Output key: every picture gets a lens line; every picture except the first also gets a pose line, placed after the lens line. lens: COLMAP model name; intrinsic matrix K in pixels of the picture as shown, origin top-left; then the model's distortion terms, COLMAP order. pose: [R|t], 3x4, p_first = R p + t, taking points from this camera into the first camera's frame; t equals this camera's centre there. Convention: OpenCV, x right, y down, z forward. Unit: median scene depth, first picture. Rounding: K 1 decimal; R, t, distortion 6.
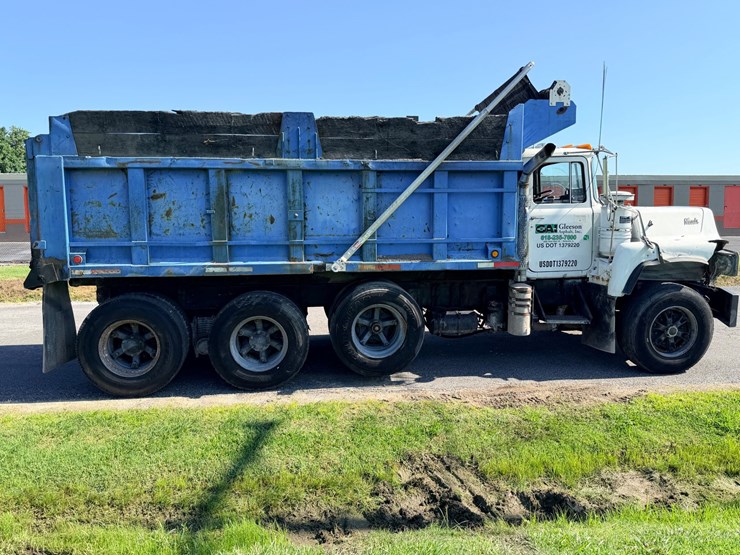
lens RADIAL K [[577.0, 0, 380.8], [0, 577.0, 277.5], [0, 0, 1]] dist [0.108204, -0.166089]
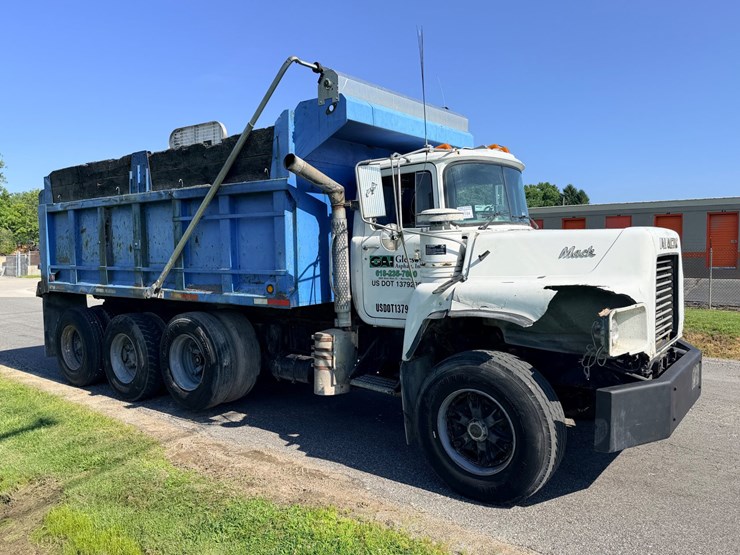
lens RADIAL K [[577.0, 0, 370.1], [0, 577.0, 278.9], [0, 0, 1]] dist [0.108204, -0.166089]
pose [[0.699631, 0.033940, -0.713698, 0.917918], [-0.078441, 0.996482, -0.029507, -0.042736], [0.710185, 0.076628, 0.699832, 0.524434]]
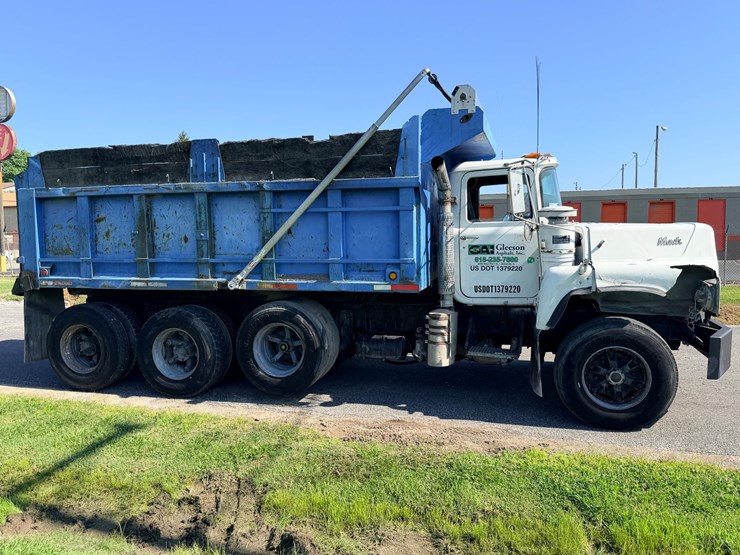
lens RADIAL K [[577.0, 0, 370.8], [0, 577.0, 279.1], [0, 0, 1]] dist [0.108204, -0.166089]
pose [[0.920668, 0.025102, -0.389539, 0.538255], [-0.038245, 0.998930, -0.026021, -0.010061], [0.388469, 0.038855, 0.920642, 0.131827]]
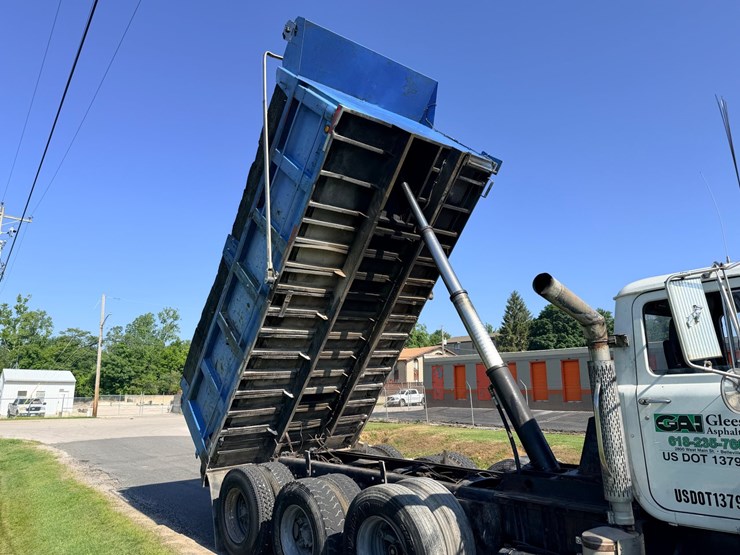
lens RADIAL K [[528.7, 0, 369.4], [0, 528.7, 274.5], [0, 0, 1]] dist [0.010343, -0.023511]
pose [[0.536101, -0.182477, -0.824195, 0.616966], [-0.080857, 0.960767, -0.265307, -0.072711], [0.840273, 0.208874, 0.500314, 0.579101]]
